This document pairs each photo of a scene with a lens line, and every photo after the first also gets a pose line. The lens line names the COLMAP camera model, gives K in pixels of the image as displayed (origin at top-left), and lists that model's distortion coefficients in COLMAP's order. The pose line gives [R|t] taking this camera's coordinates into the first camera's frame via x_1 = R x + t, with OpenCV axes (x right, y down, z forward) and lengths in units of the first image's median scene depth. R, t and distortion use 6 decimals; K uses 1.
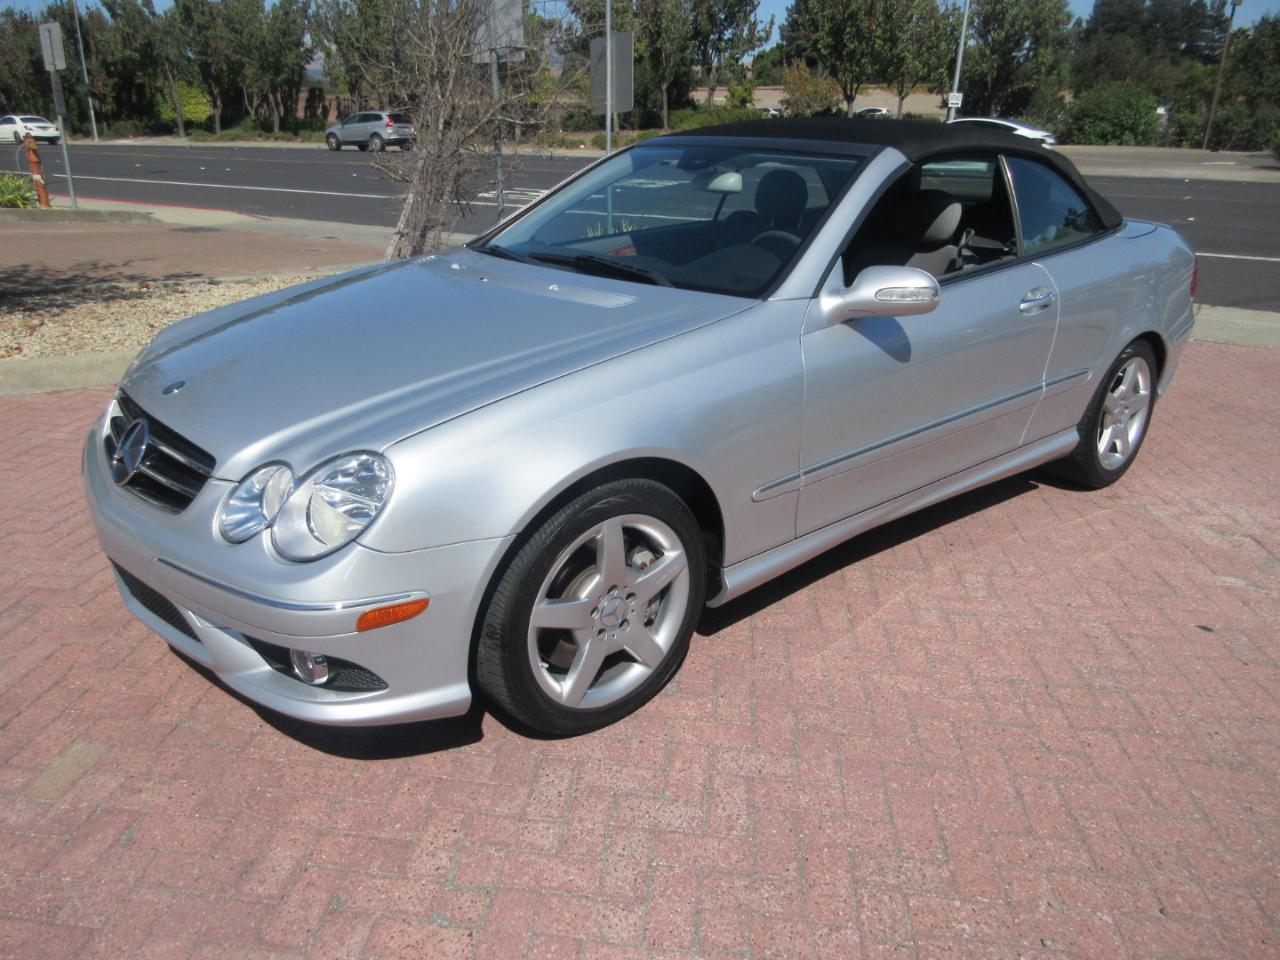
lens RADIAL K [[944.5, 0, 648.0], [0, 944.5, 485.5], [0, 0, 1]] dist [-0.003845, -0.006737]
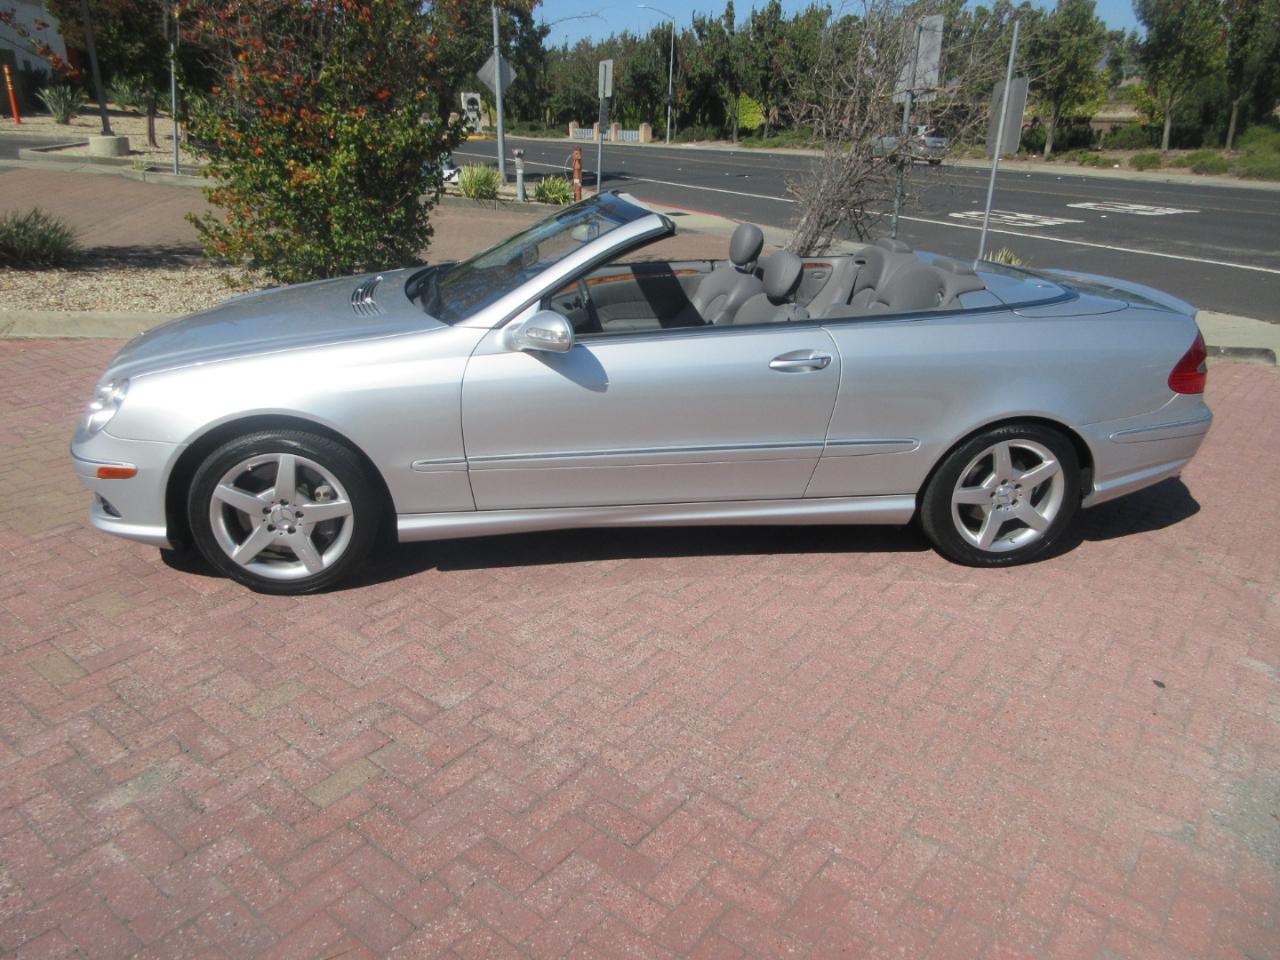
lens RADIAL K [[944.5, 0, 637.7], [0, 944.5, 480.3], [0, 0, 1]] dist [-0.003845, -0.006737]
pose [[0.843278, 0.201902, -0.498114, 0.820597], [-0.207633, 0.977191, 0.044575, -0.073940], [0.495752, 0.065836, 0.865965, -0.015300]]
